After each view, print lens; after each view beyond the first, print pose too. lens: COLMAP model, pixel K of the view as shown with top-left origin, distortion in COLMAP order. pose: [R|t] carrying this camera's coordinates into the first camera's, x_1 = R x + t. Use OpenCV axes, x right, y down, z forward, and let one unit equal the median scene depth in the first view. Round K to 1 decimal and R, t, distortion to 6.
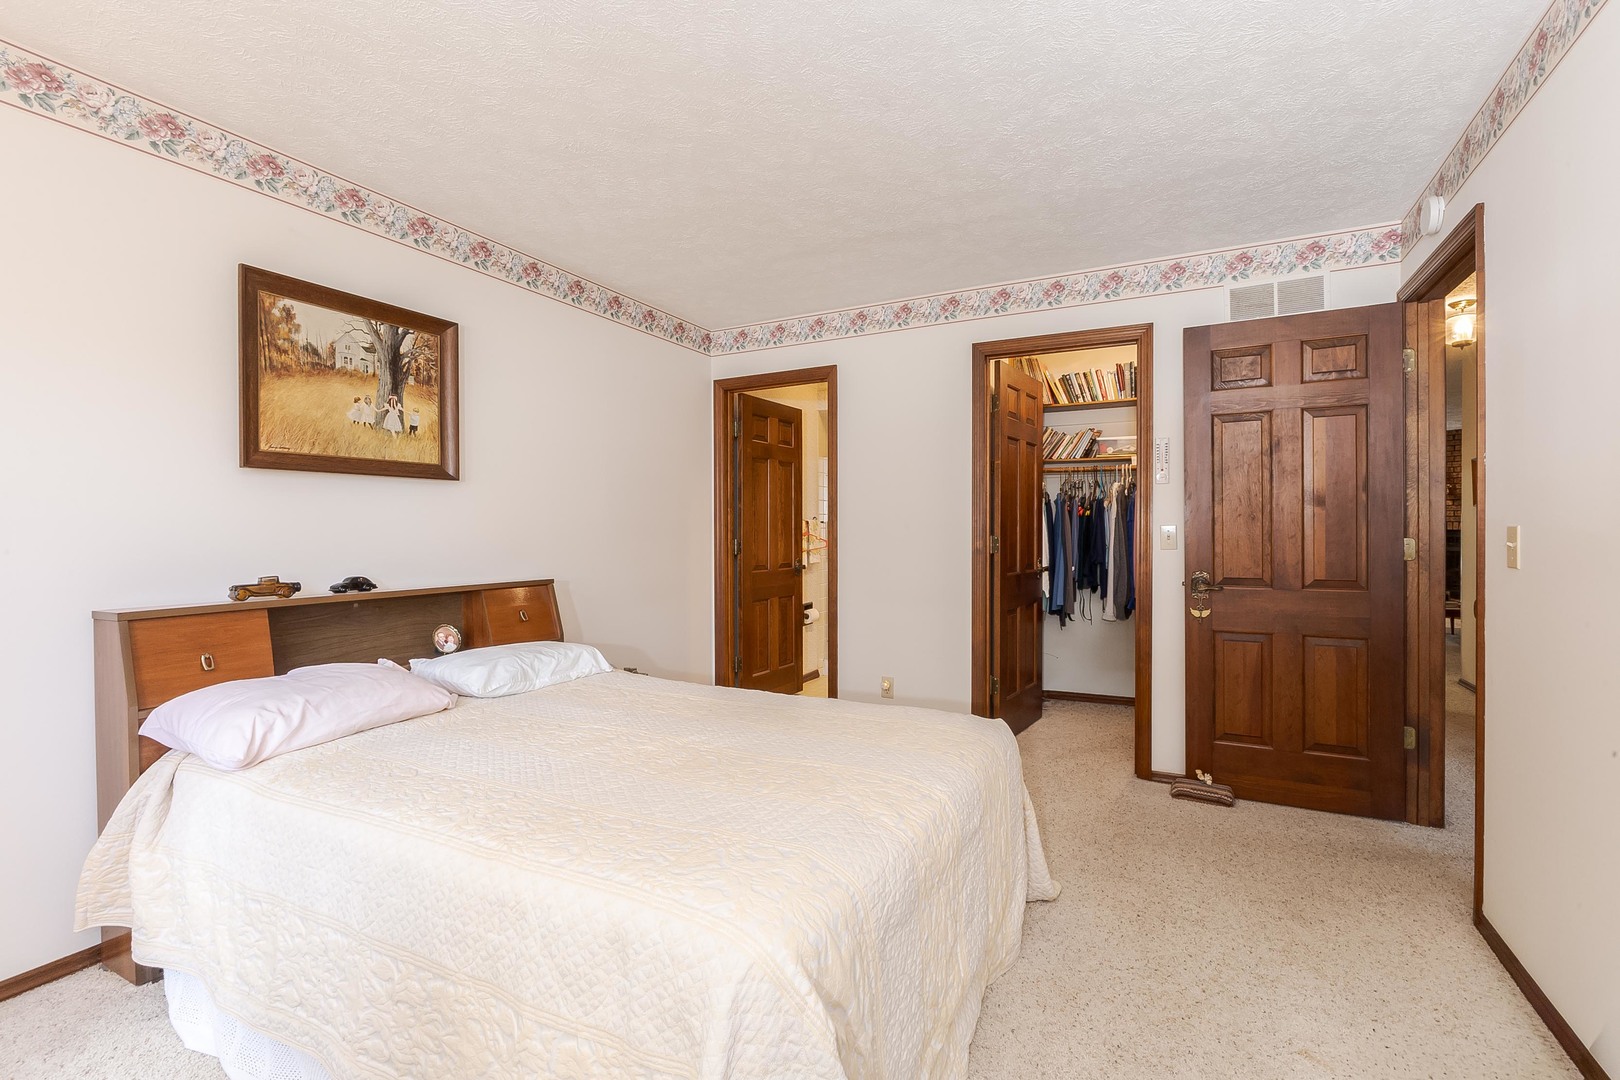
lens RADIAL K [[731.9, 0, 812.5], [0, 731.9, 533.9], [0, 0, 1]] dist [-0.003020, -0.000674]
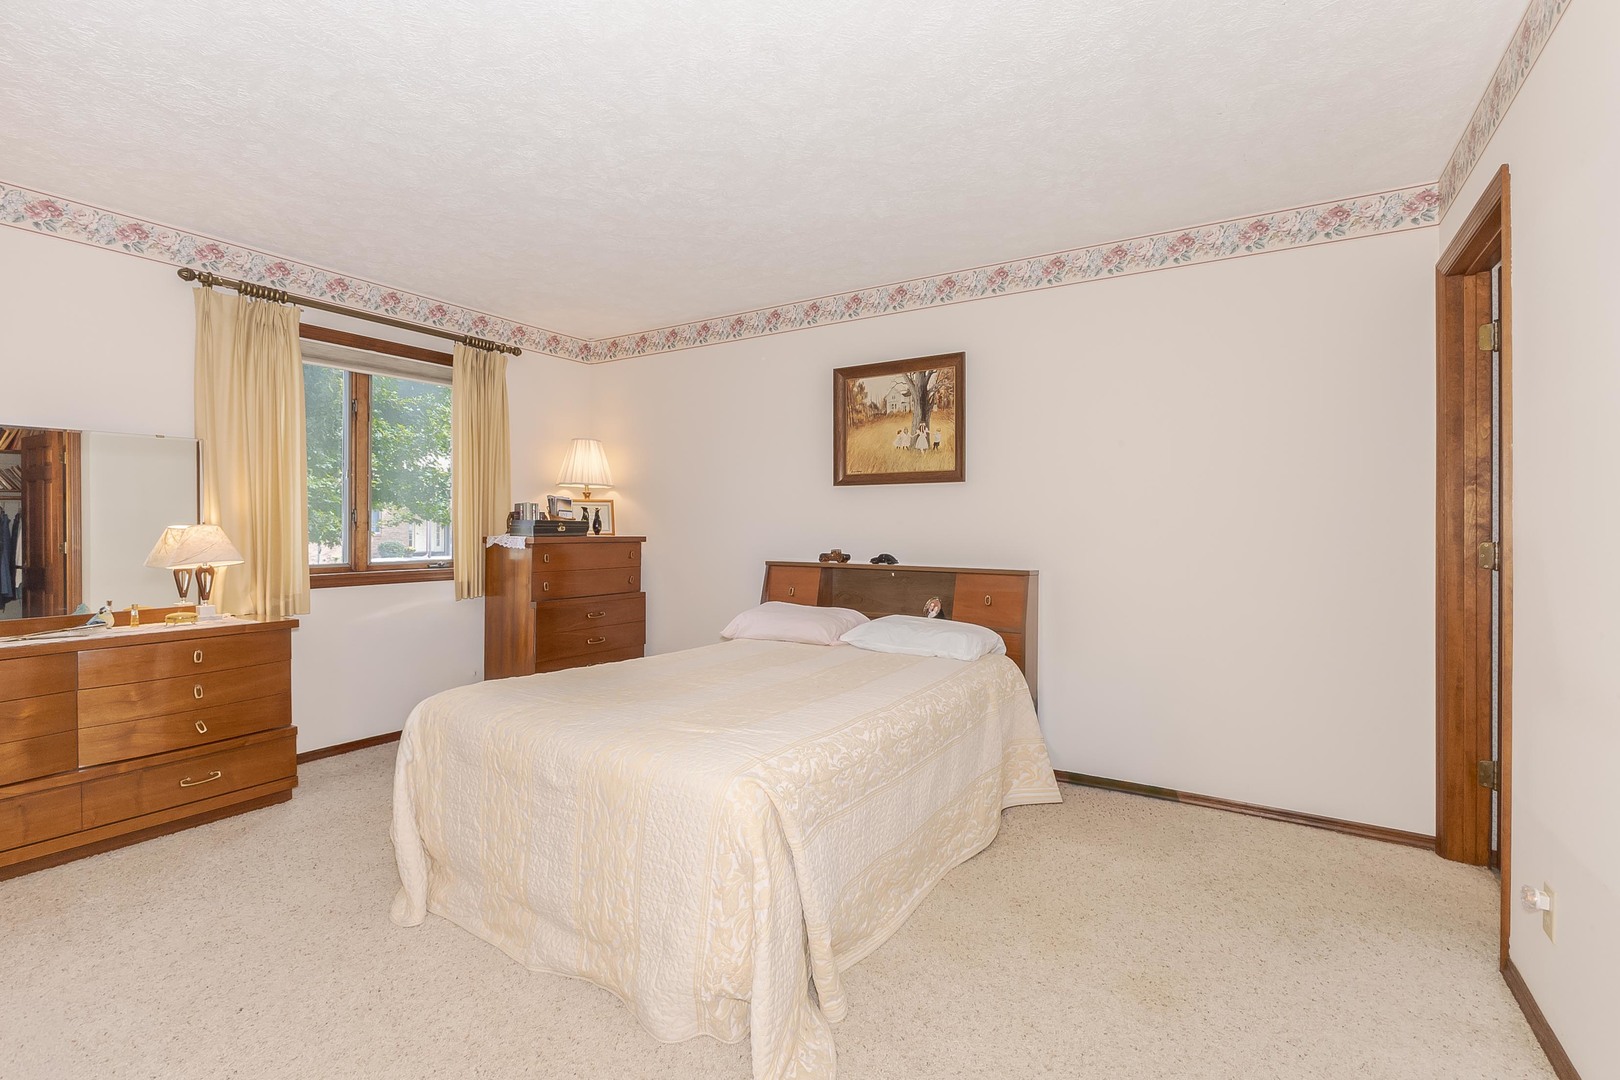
lens RADIAL K [[731.9, 0, 812.5], [0, 731.9, 533.9], [0, 0, 1]] dist [-0.003020, -0.000674]
pose [[-0.077074, 0.013286, -0.996937, 0.840245], [-0.006930, 0.999880, 0.013861, -0.000905], [0.997001, 0.007977, -0.076973, 0.949807]]
